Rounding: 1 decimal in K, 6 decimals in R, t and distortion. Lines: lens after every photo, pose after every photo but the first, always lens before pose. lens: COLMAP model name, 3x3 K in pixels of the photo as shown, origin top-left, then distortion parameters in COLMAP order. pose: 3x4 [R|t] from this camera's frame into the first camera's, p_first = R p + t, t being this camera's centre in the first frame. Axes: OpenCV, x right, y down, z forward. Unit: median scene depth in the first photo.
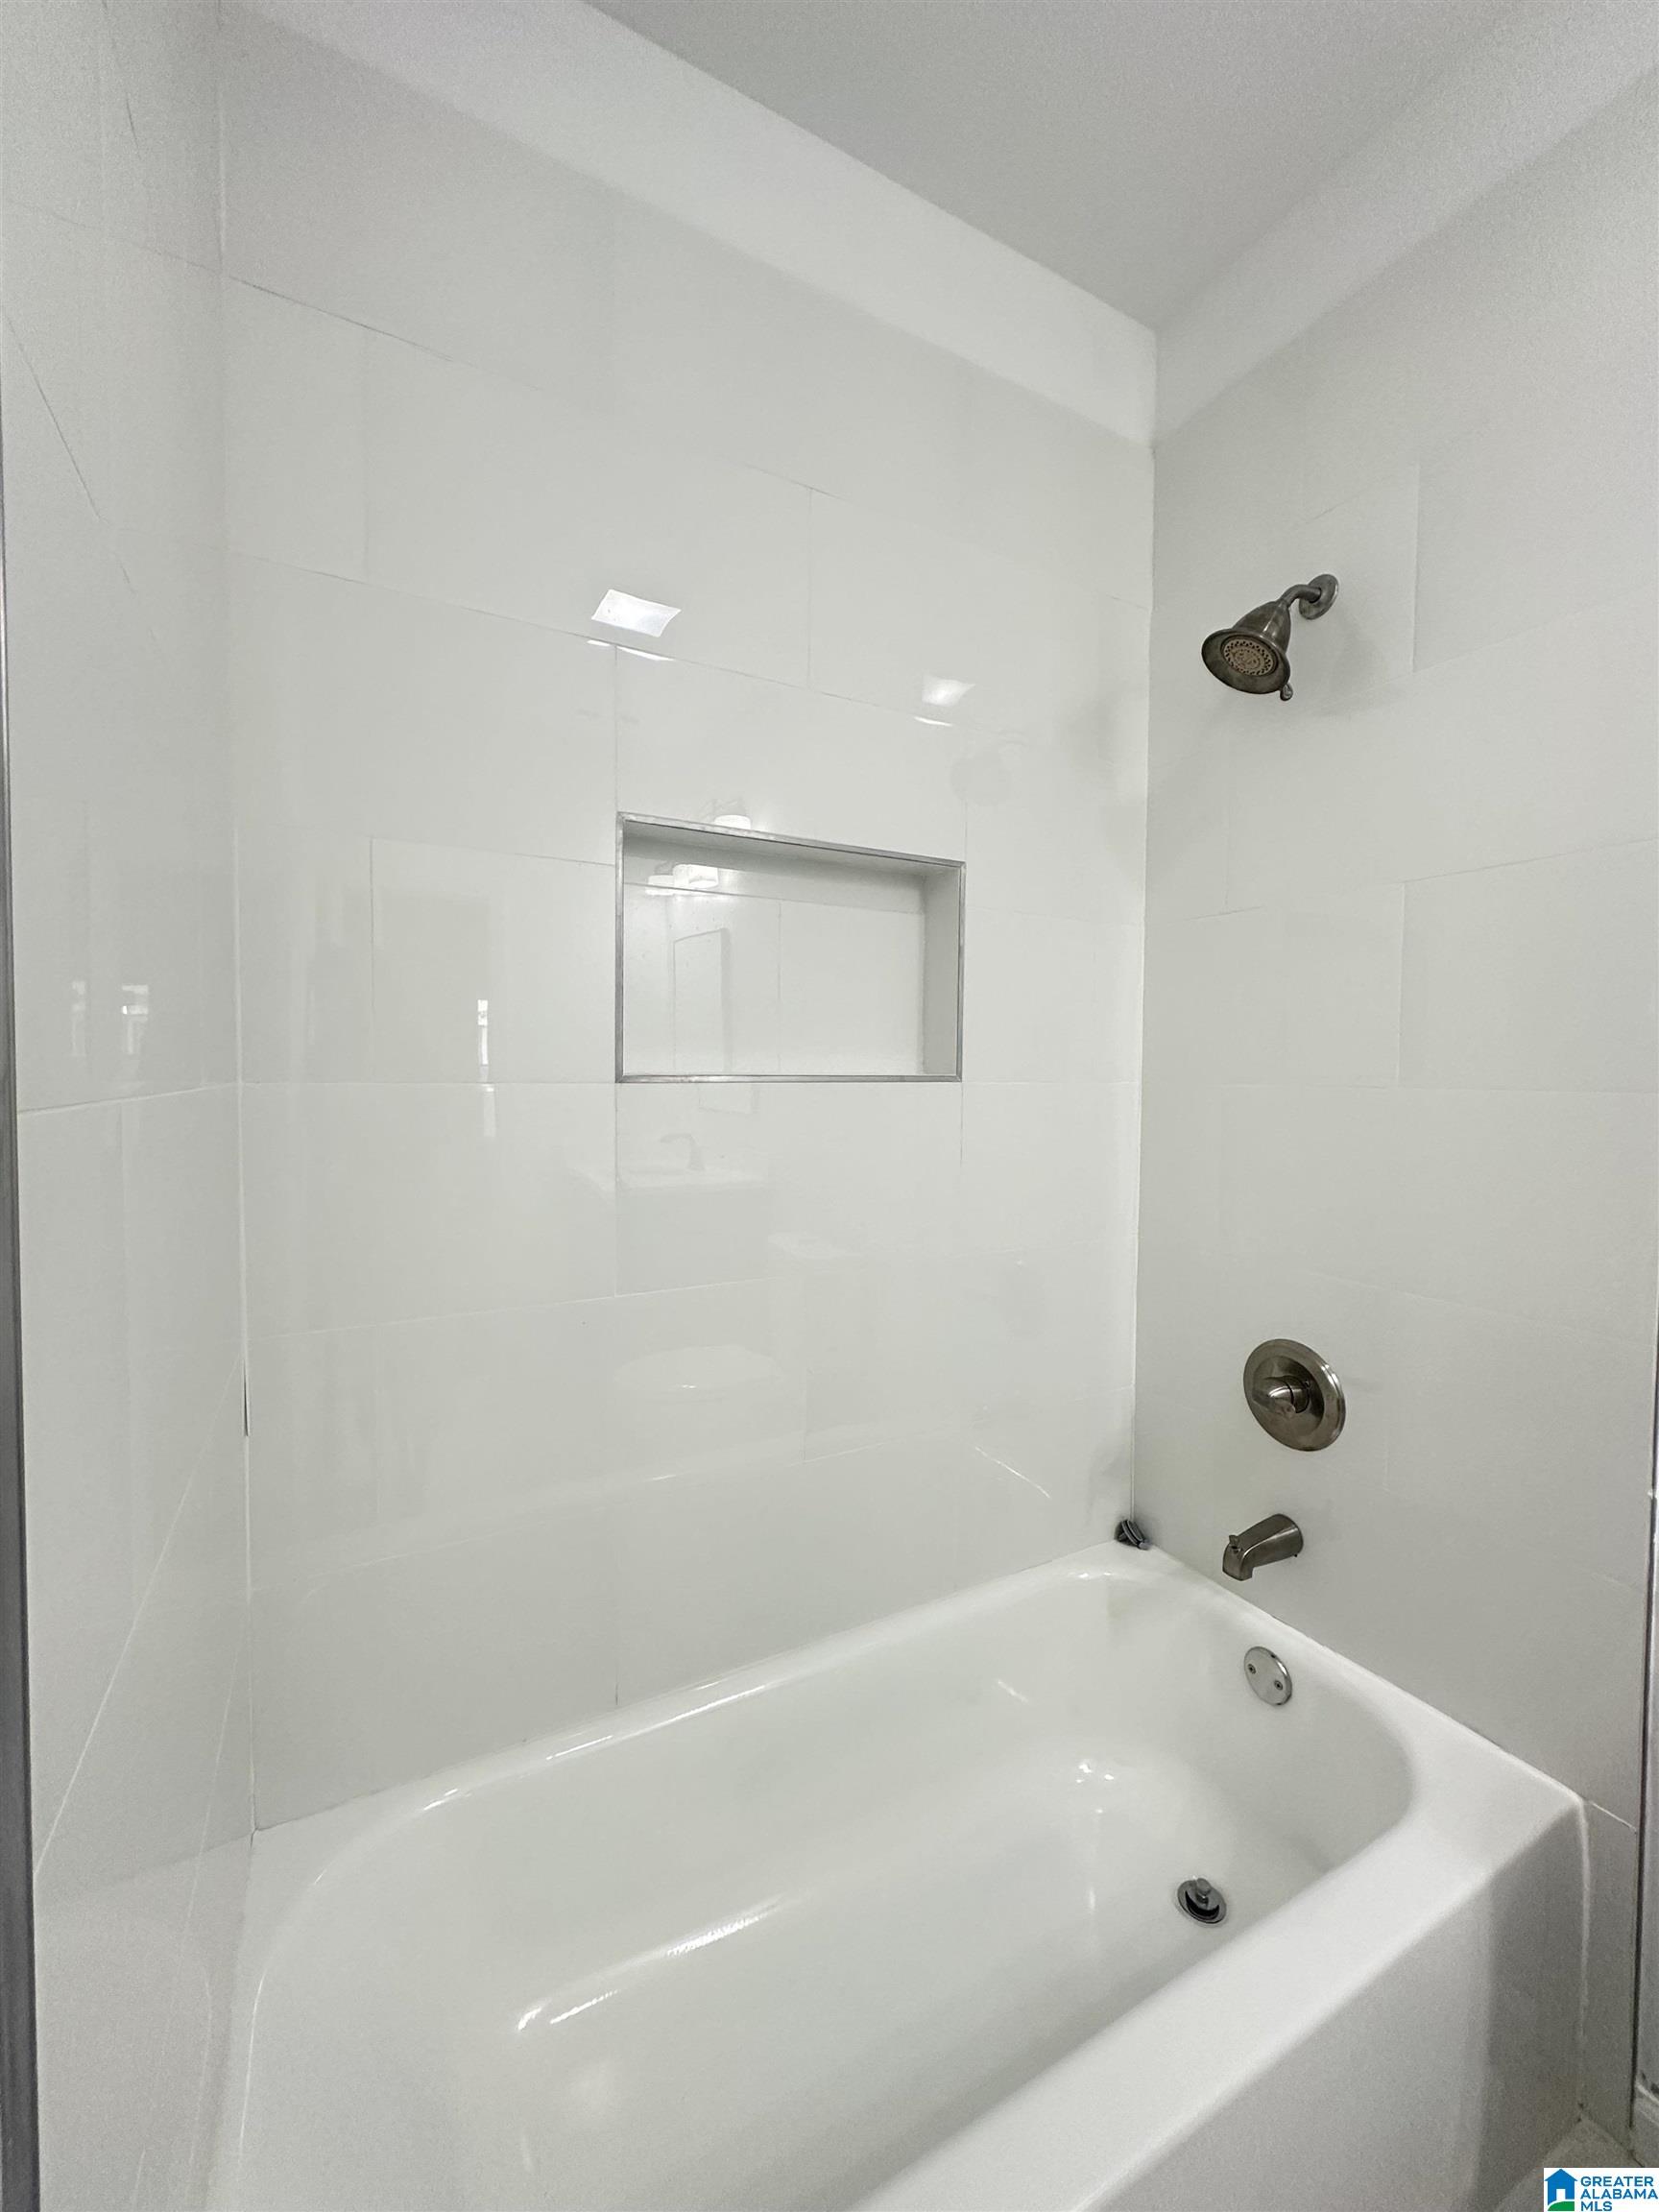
lens RADIAL K [[882.9, 0, 833.4], [0, 882.9, 1103.6], [0, 0, 1]] dist [0.002337, 0.000744]
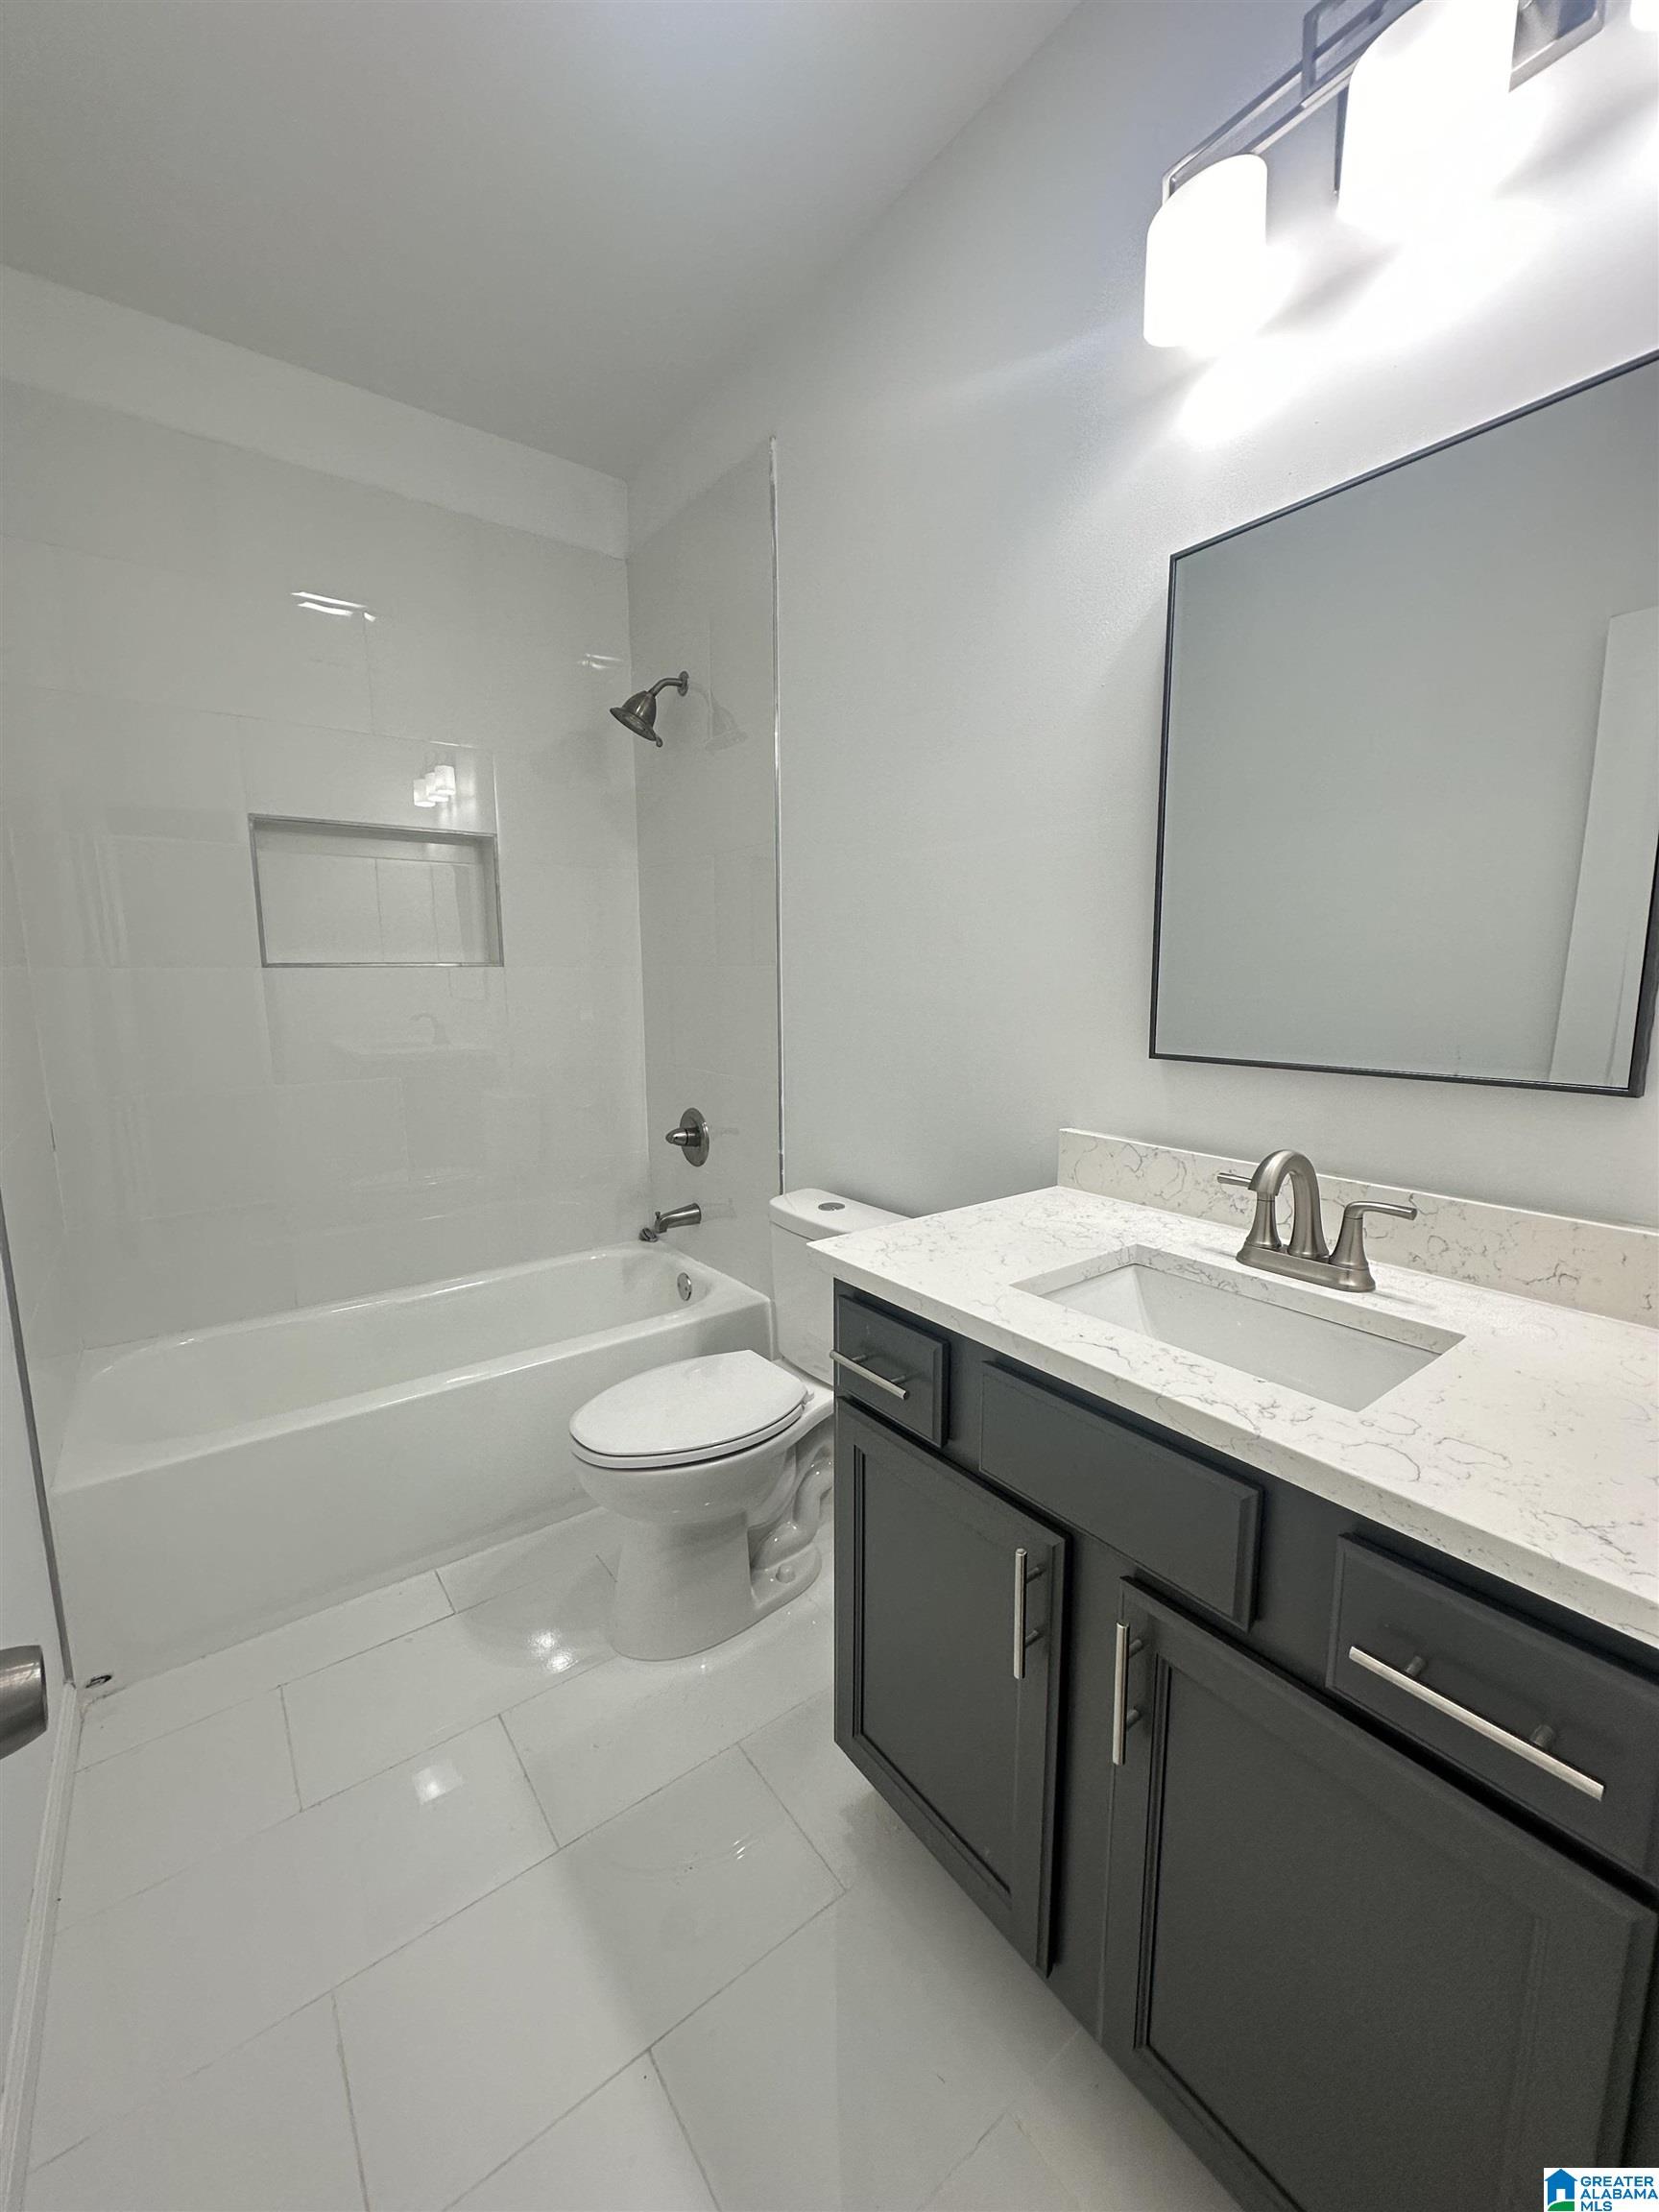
lens RADIAL K [[882.9, 0, 833.4], [0, 882.9, 1103.6], [0, 0, 1]] dist [0.002337, 0.000744]
pose [[0.990976, -0.030385, 0.130550, 0.566777], [0.014558, 0.992605, 0.120516, 0.044041], [-0.133247, -0.117528, 0.984090, -0.826268]]
